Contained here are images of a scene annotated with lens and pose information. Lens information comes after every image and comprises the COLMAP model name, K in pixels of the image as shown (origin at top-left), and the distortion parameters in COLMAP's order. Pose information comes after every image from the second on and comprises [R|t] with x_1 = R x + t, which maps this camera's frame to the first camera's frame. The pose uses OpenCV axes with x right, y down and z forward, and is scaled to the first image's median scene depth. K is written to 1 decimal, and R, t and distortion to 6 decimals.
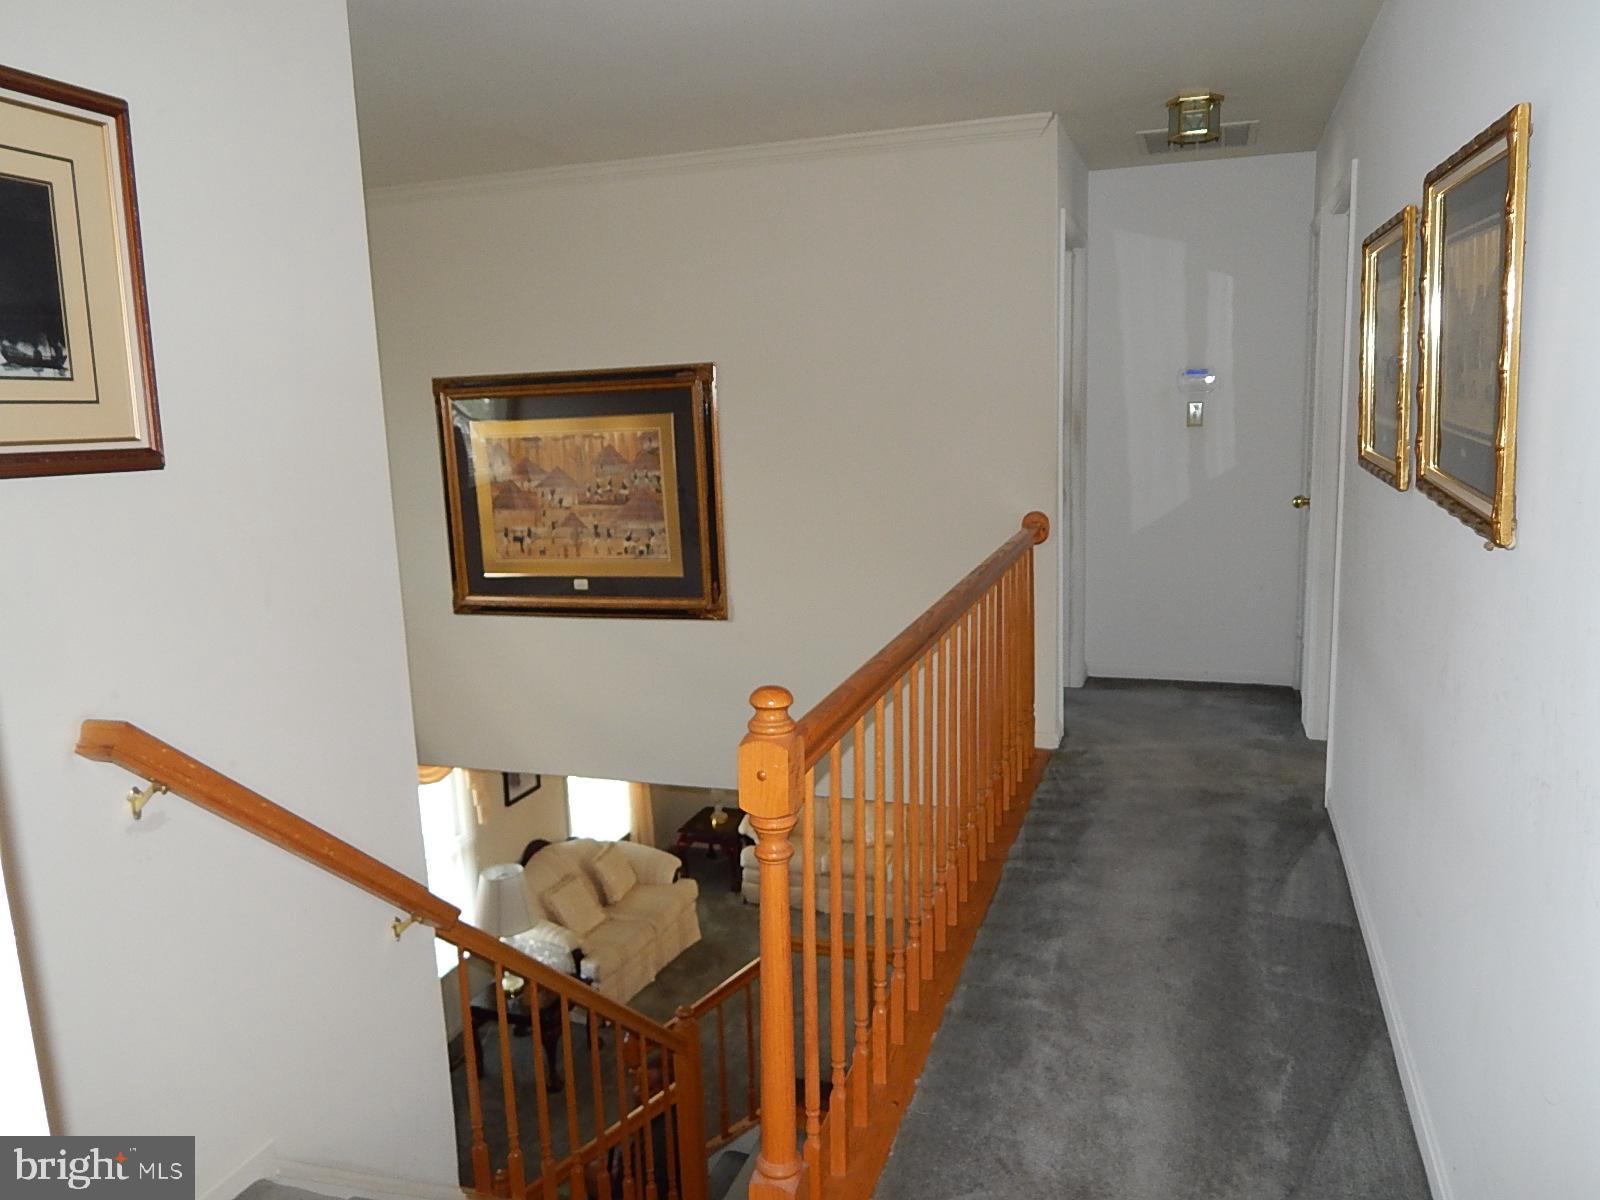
lens RADIAL K [[1152.2, 0, 800.0], [0, 1152.2, 600.0], [0, 0, 1]] dist [0.001716, -0.000527]
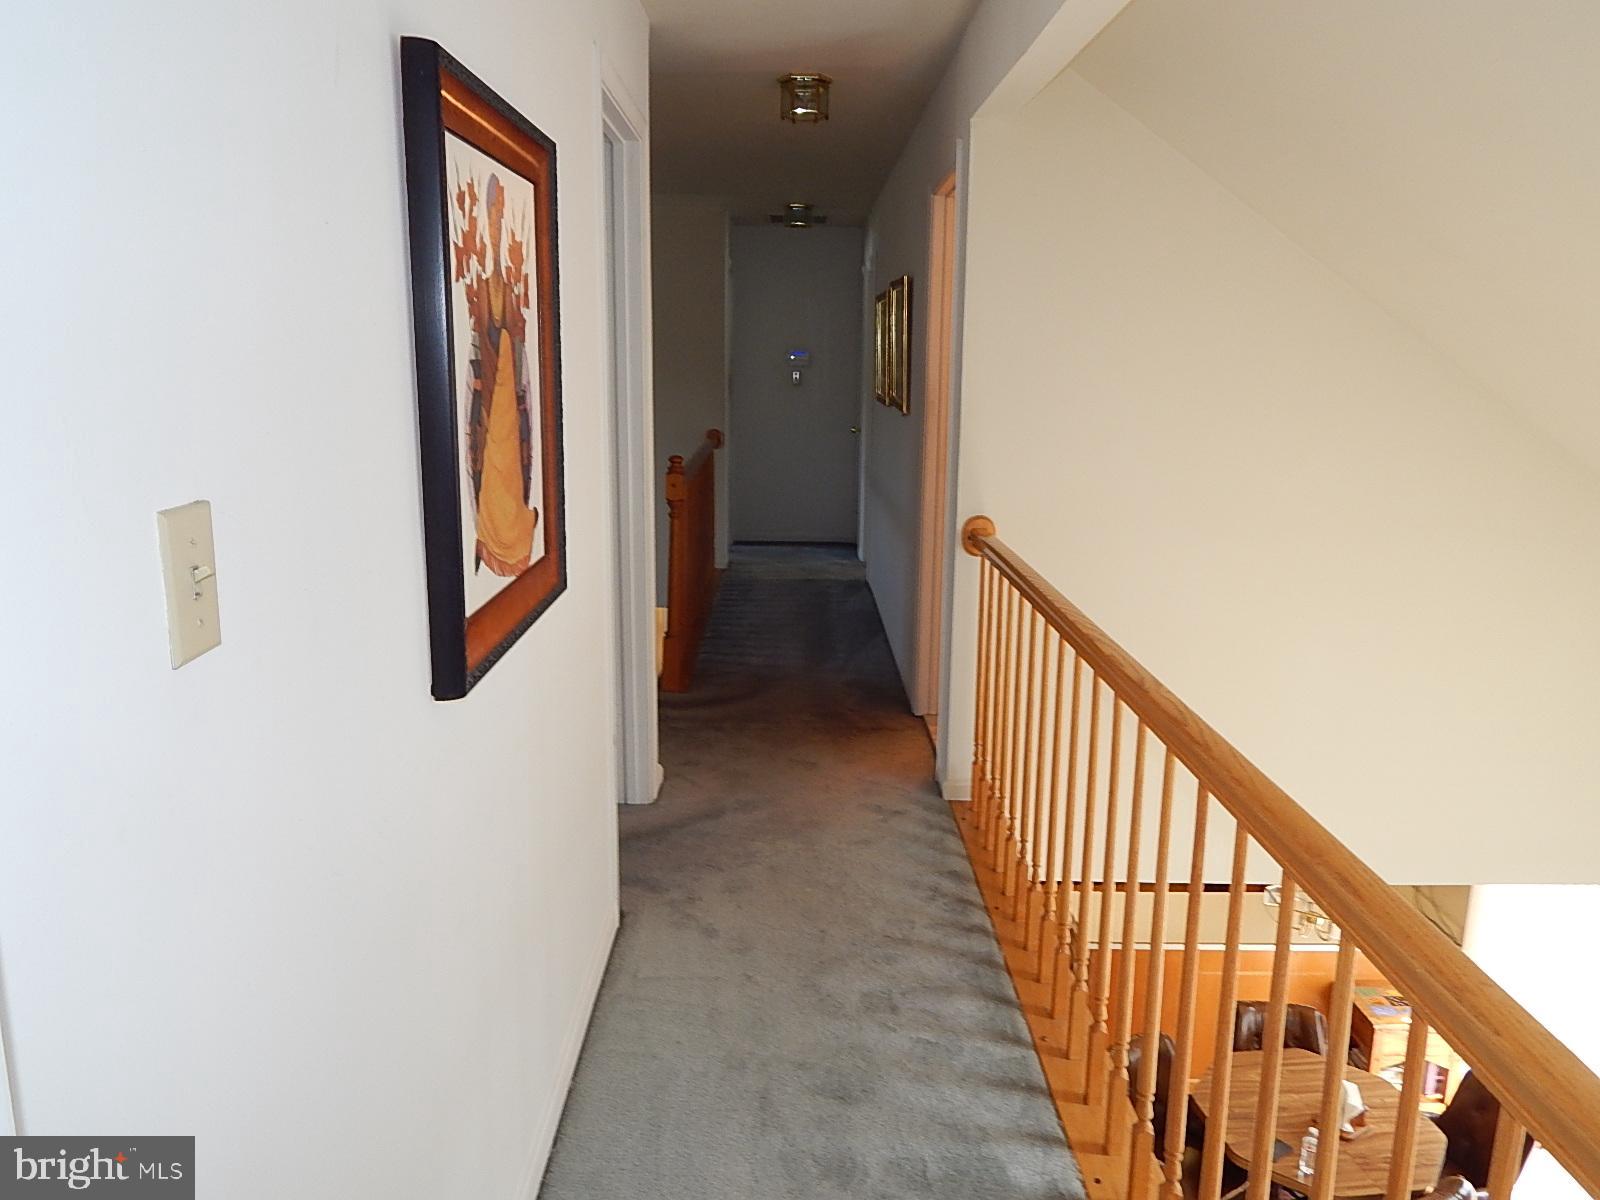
lens RADIAL K [[1152.2, 0, 800.0], [0, 1152.2, 600.0], [0, 0, 1]] dist [0.001716, -0.000527]
pose [[0.948976, -0.023602, 0.314464, -0.217378], [0.010850, 0.999049, 0.042240, 0.102336], [-0.315162, -0.036673, 0.948329, -0.679085]]
